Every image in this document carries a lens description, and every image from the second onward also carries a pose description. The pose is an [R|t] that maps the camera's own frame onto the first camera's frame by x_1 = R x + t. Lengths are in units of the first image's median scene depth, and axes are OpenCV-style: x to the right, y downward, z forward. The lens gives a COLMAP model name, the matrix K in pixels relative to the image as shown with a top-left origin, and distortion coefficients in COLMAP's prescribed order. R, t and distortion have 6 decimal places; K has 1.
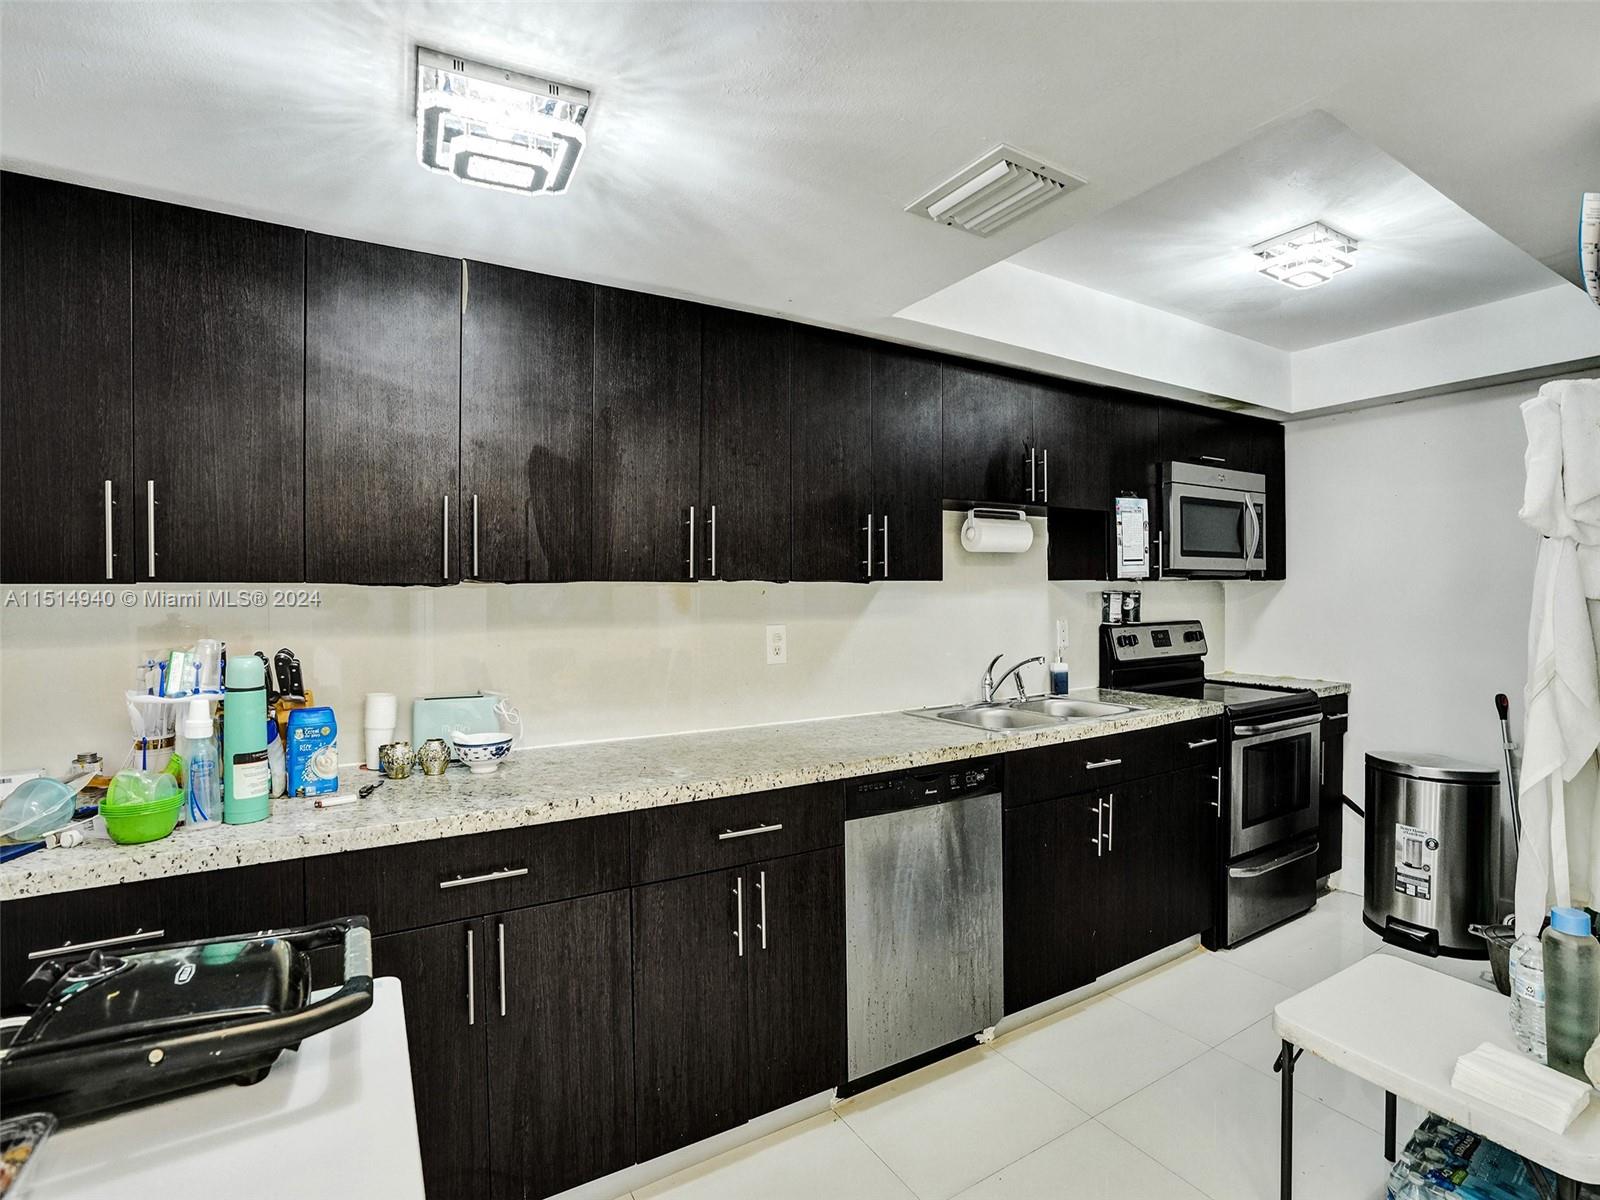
lens RADIAL K [[766.3, 0, 808.4], [0, 766.3, 592.6], [0, 0, 1]] dist [-0.043639, 0.009216]
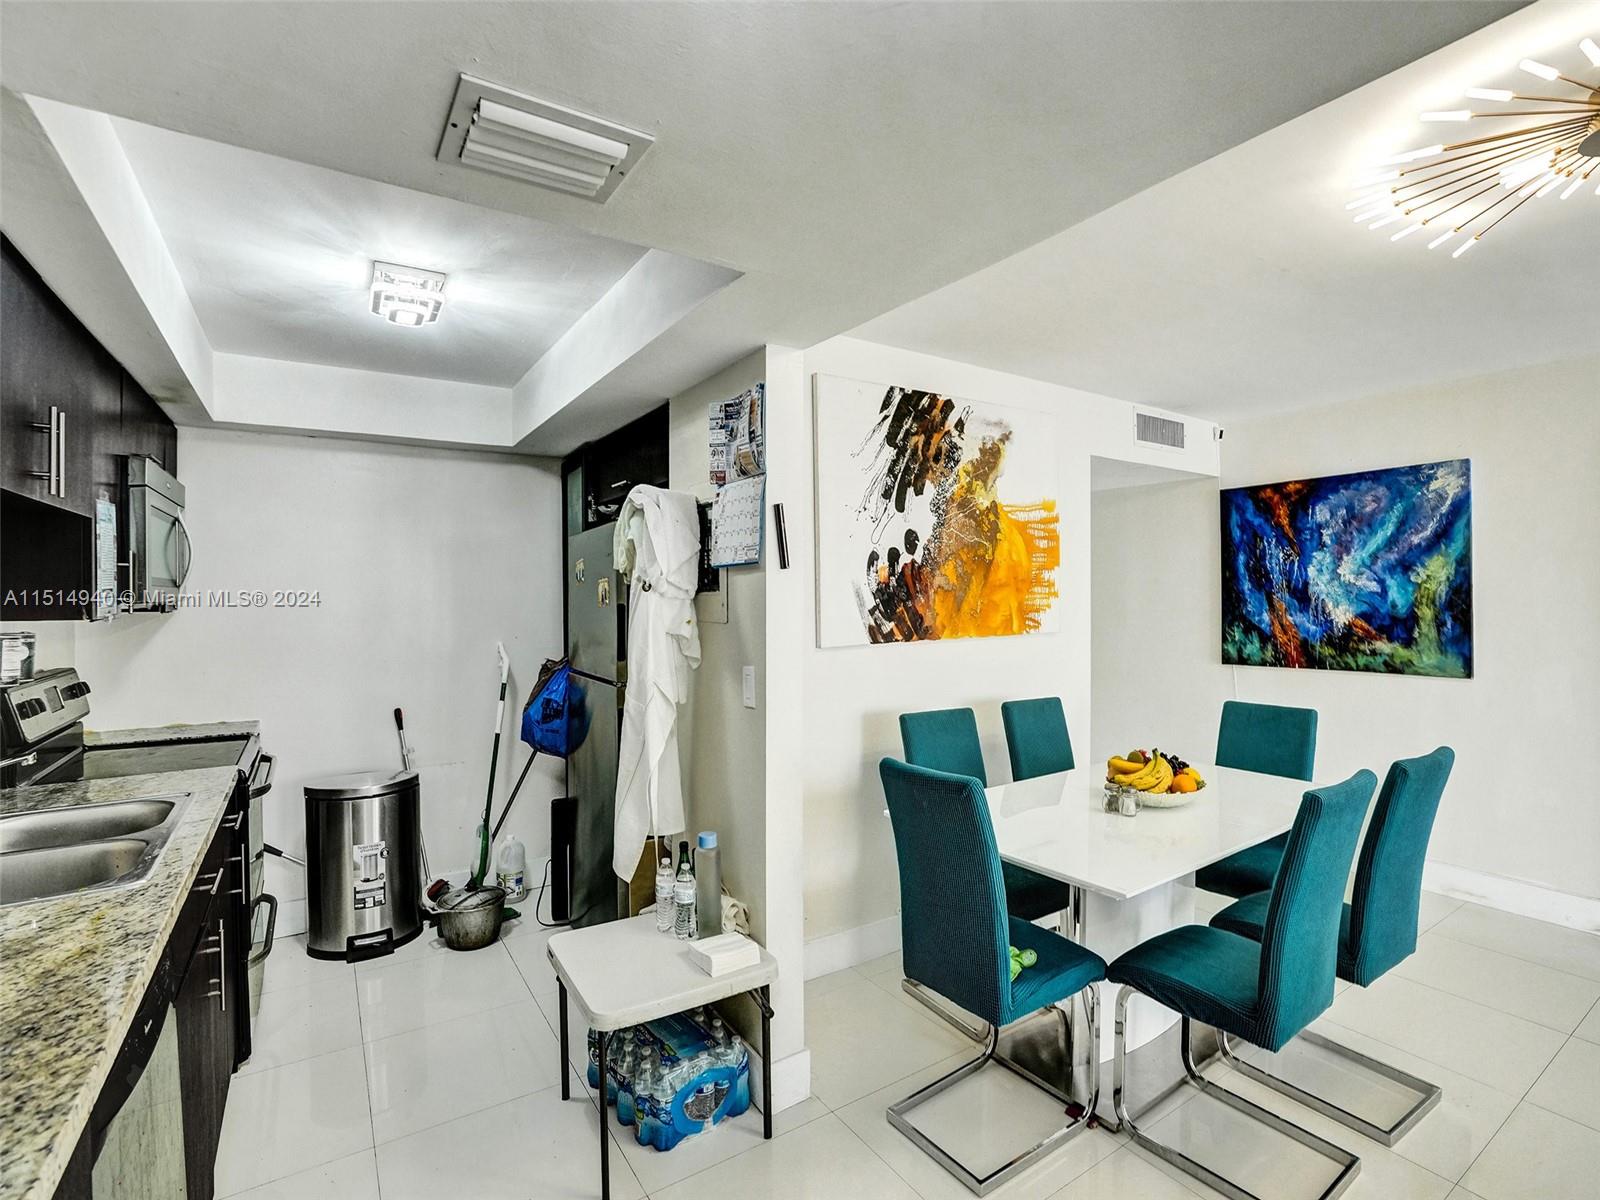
lens RADIAL K [[766.3, 0, 806.5], [0, 766.3, 594.0], [0, 0, 1]] dist [-0.043639, 0.009216]
pose [[-0.045908, 0.007458, 0.998918, -0.325768], [0.008519, 0.999939, -0.007074, -0.032998], [-0.998909, 0.008185, -0.045969, 0.459333]]
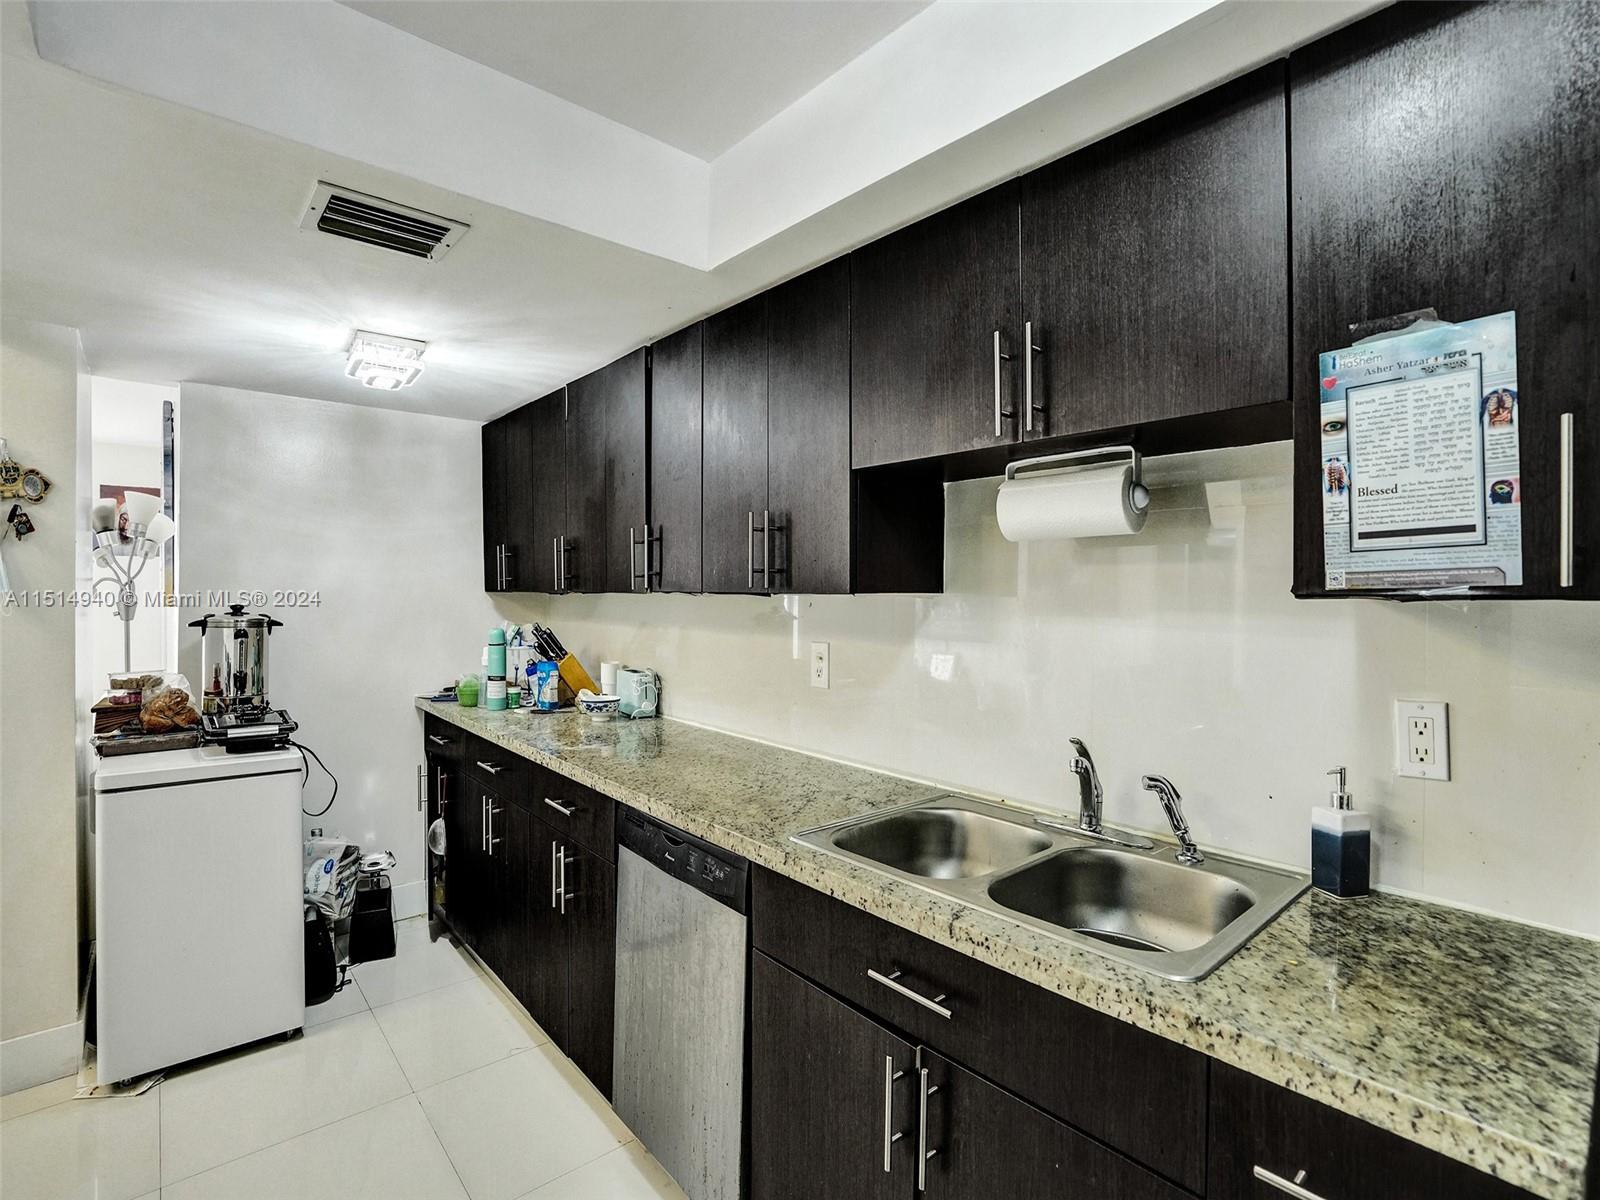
lens RADIAL K [[766.3, 0, 803.3], [0, 766.3, 587.2], [0, 0, 1]] dist [-0.043639, 0.009216]
pose [[0.172198, 0.000467, -0.985062, 0.769831], [-0.014457, 0.999893, -0.002053, -0.017846], [0.984956, 0.014595, 0.172187, 0.790657]]
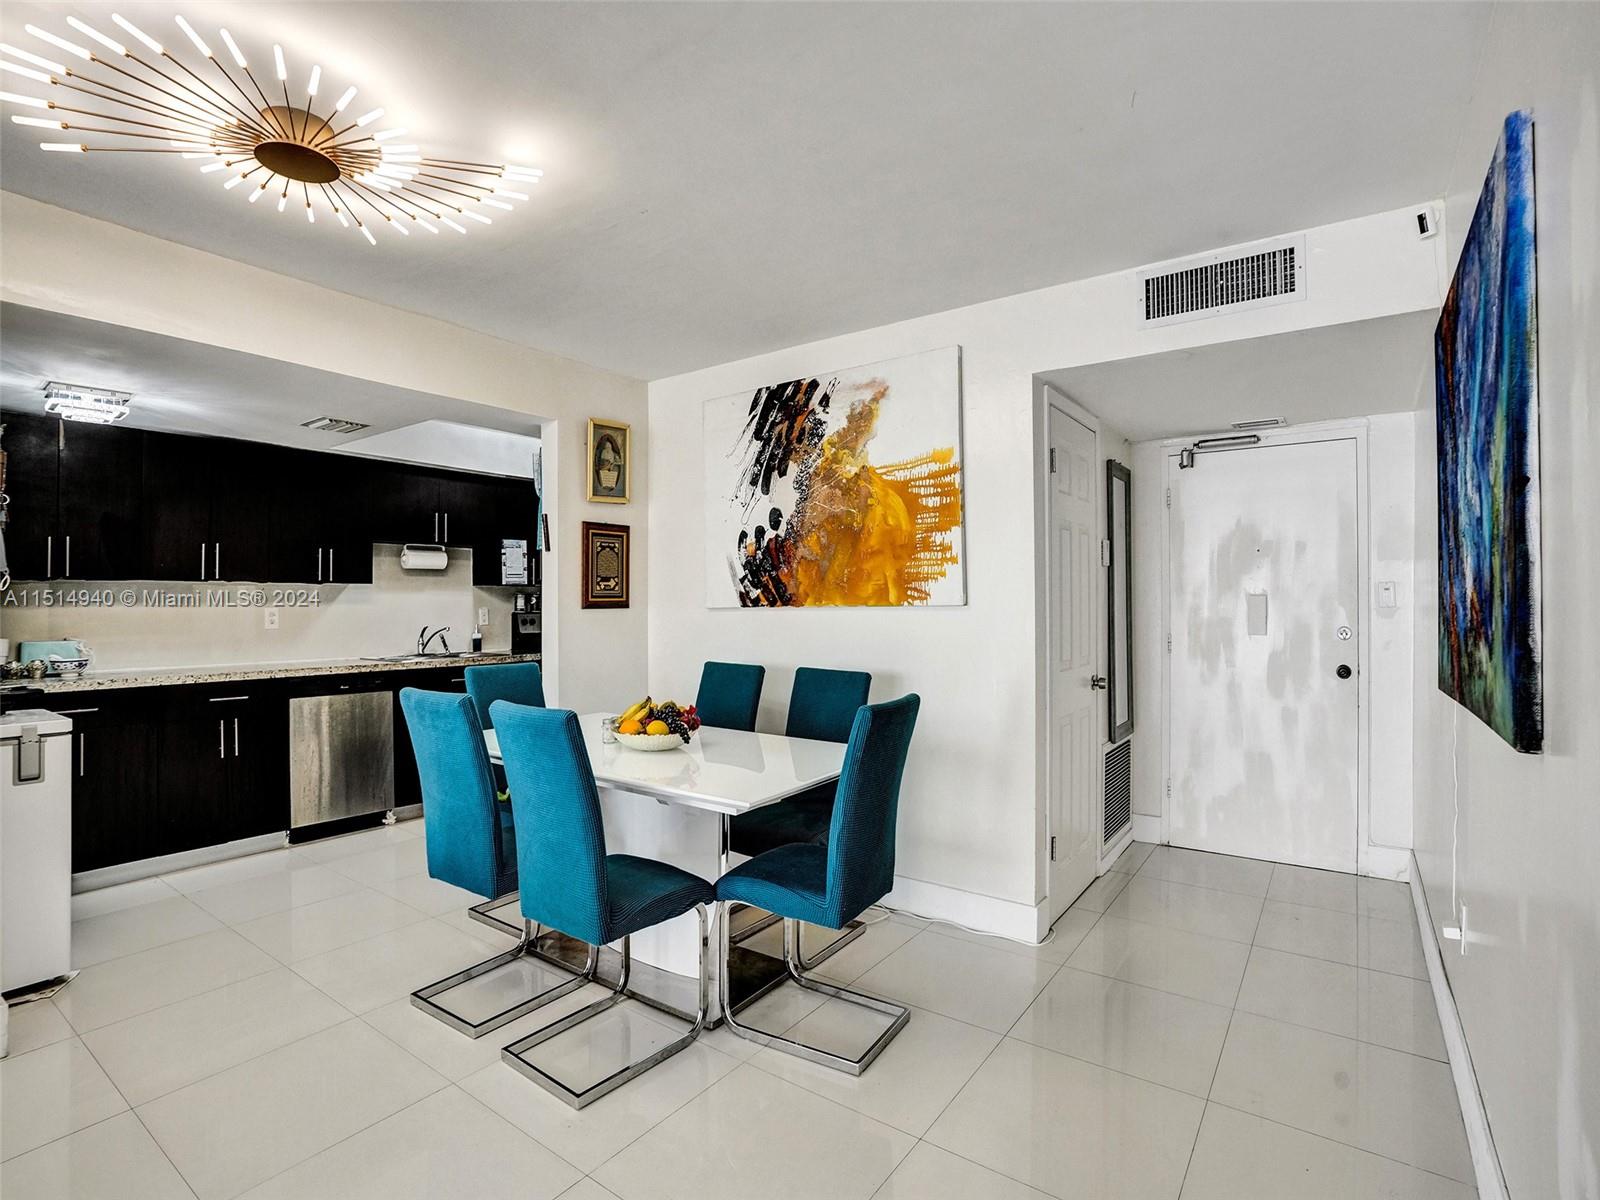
lens RADIAL K [[766.3, 0, 796.4], [0, 766.3, 600.1], [0, 0, 1]] dist [-0.043639, 0.009216]
pose [[0.915810, 0.008395, 0.401523, 0.353489], [-0.004946, 0.999941, -0.009625, 0.035110], [-0.401580, 0.006829, 0.915798, -1.022565]]
